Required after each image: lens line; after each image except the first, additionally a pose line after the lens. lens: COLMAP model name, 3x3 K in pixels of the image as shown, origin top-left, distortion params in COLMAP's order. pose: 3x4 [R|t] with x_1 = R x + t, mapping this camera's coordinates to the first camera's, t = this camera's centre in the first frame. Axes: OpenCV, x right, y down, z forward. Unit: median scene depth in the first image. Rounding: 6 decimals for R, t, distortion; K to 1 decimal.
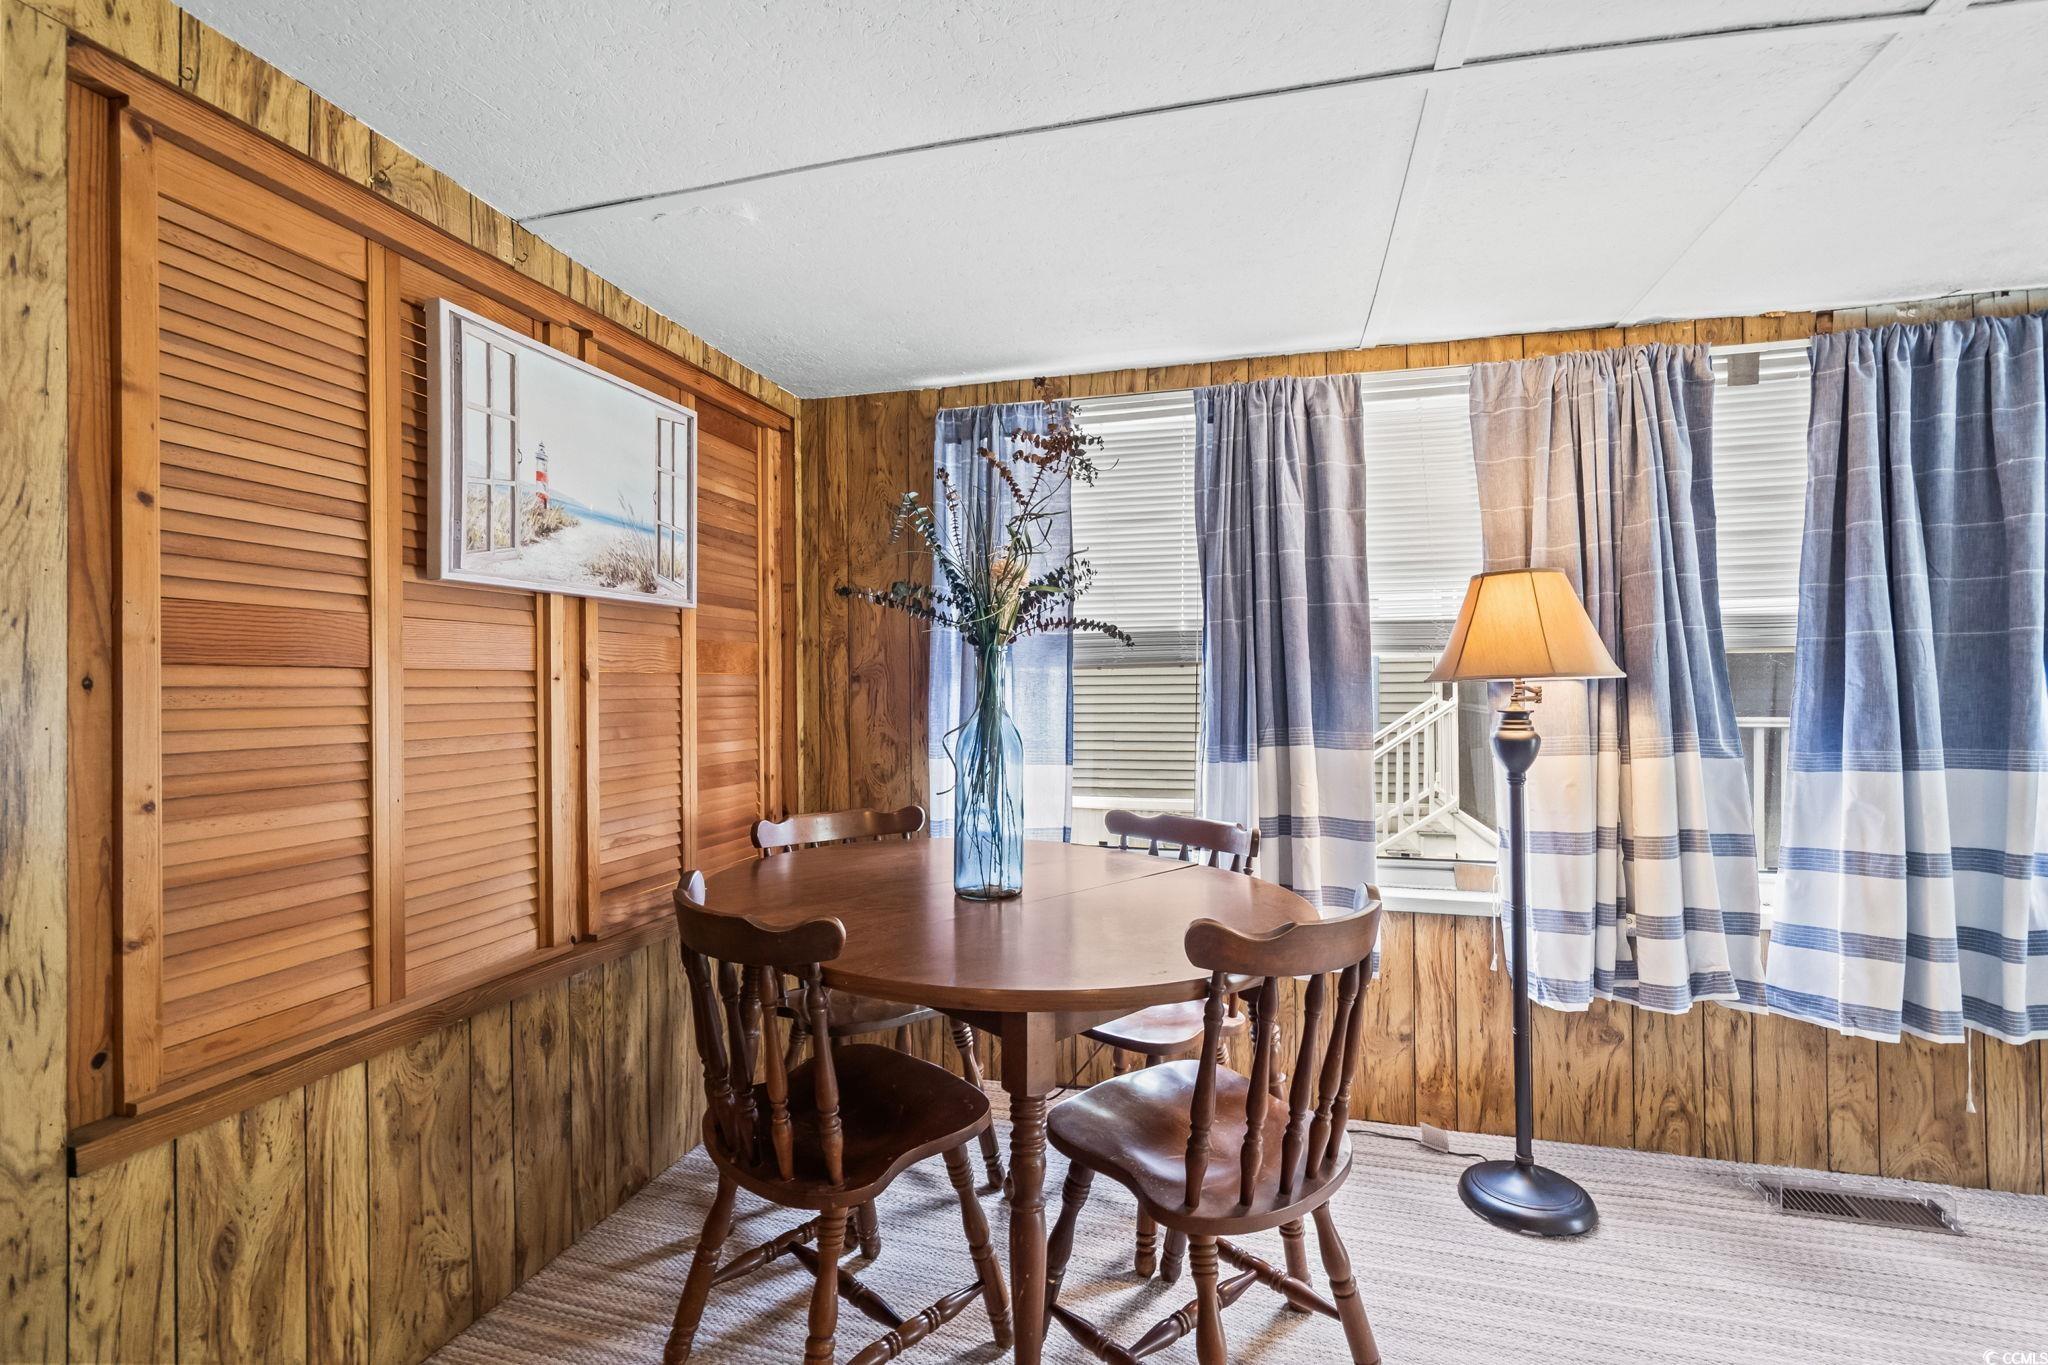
lens RADIAL K [[942.9, 0, 1027.3], [0, 942.9, 681.0], [0, 0, 1]] dist [-0.008233, 0.002349]
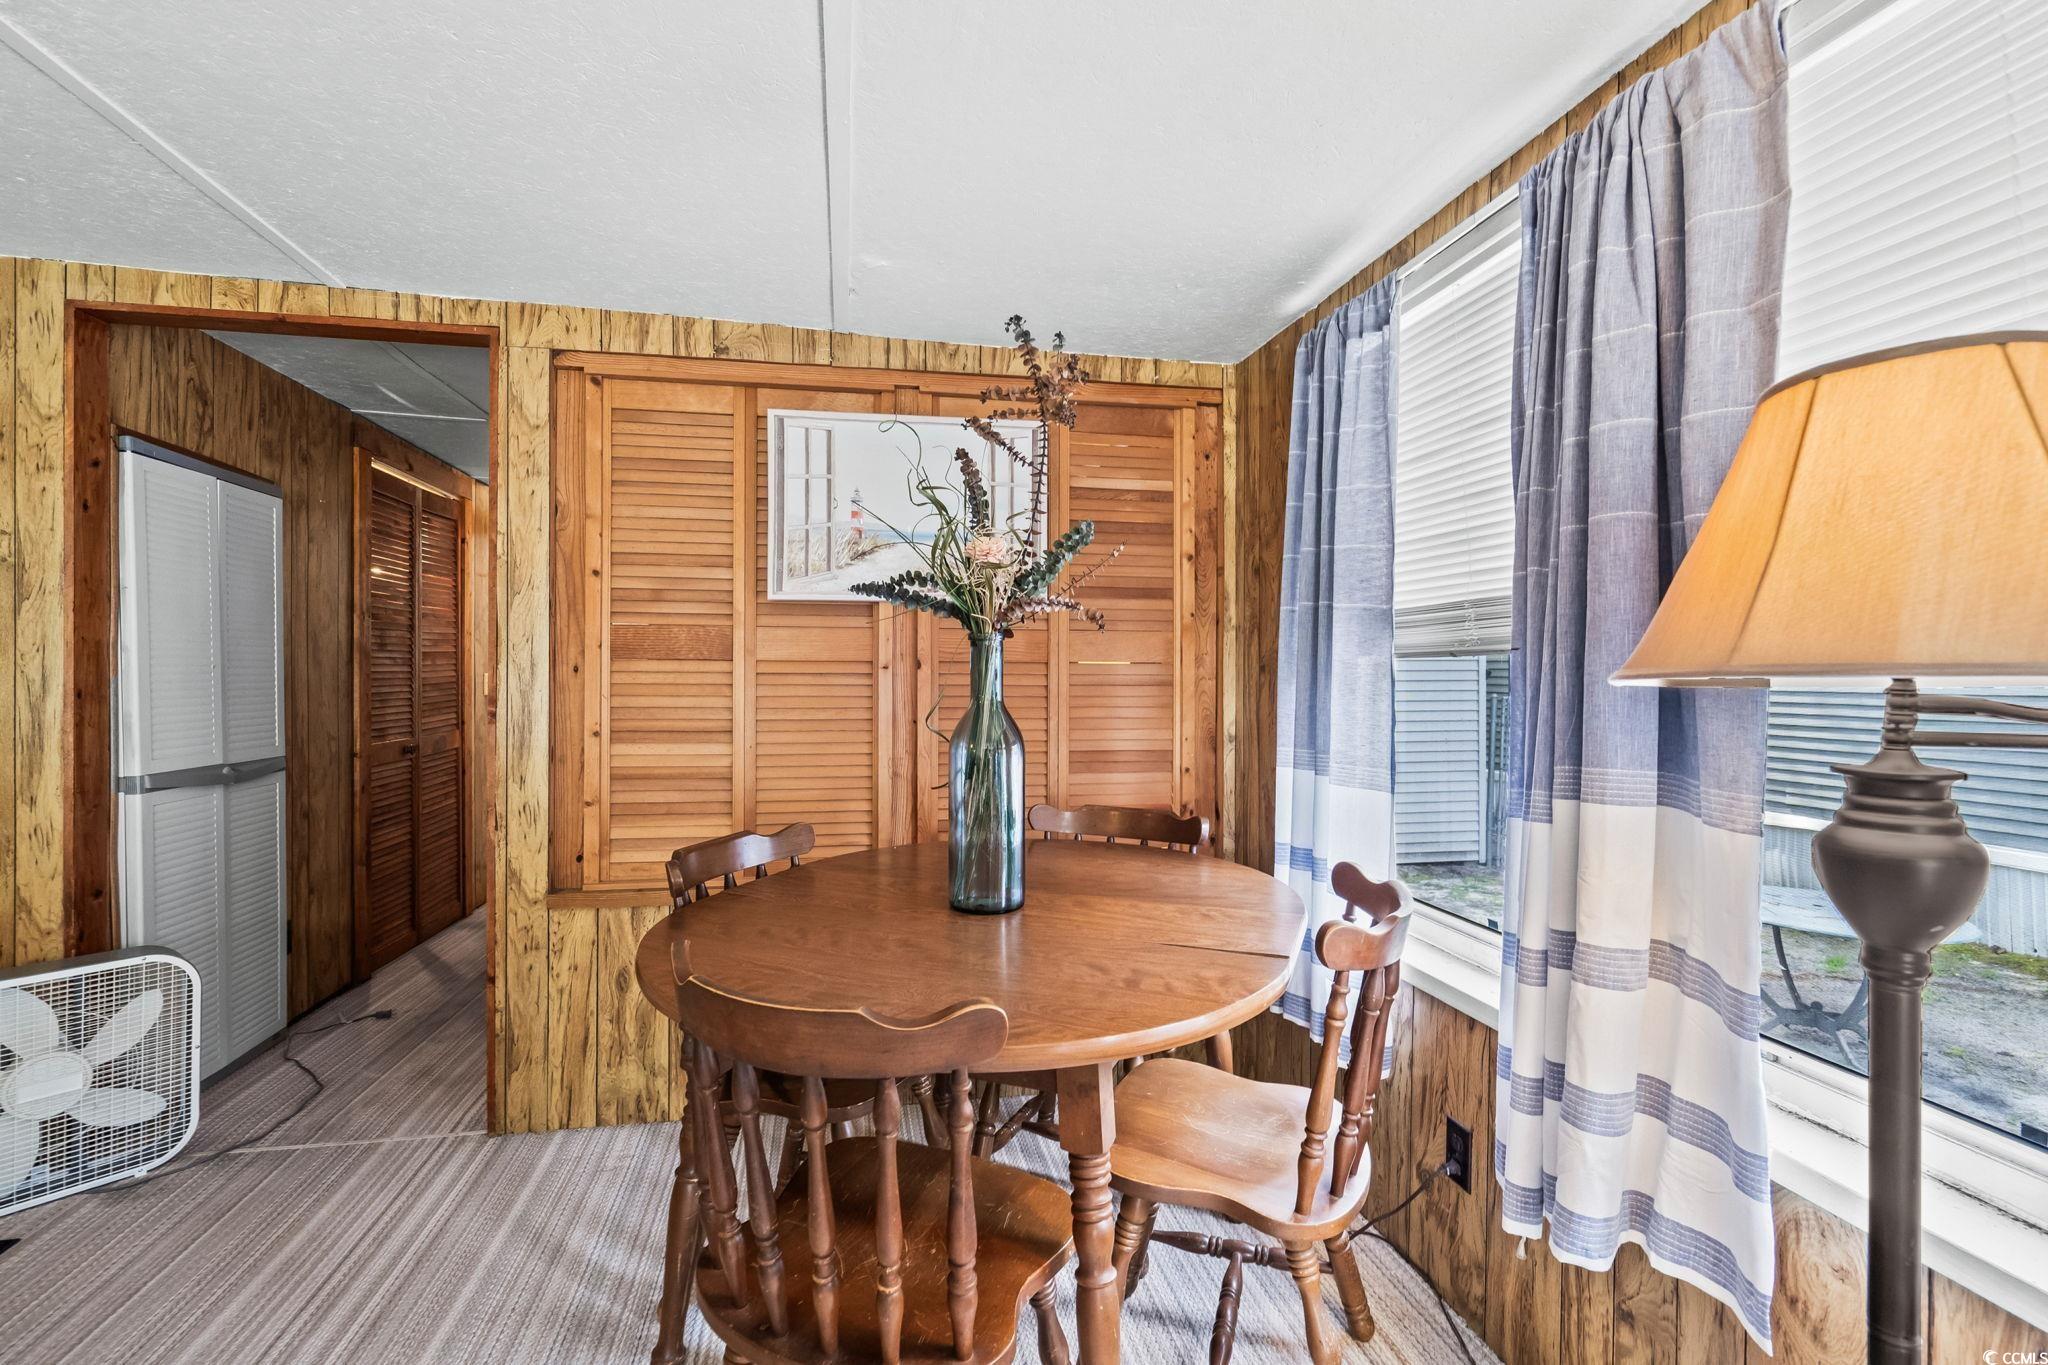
lens RADIAL K [[942.9, 0, 1023.1], [0, 942.9, 677.9], [0, 0, 1]] dist [-0.008233, 0.002349]
pose [[0.426554, 0.012627, -0.904374, 0.872731], [-0.004111, 0.999919, 0.012022, -0.004838], [0.904453, -0.001410, 0.426572, 0.717511]]
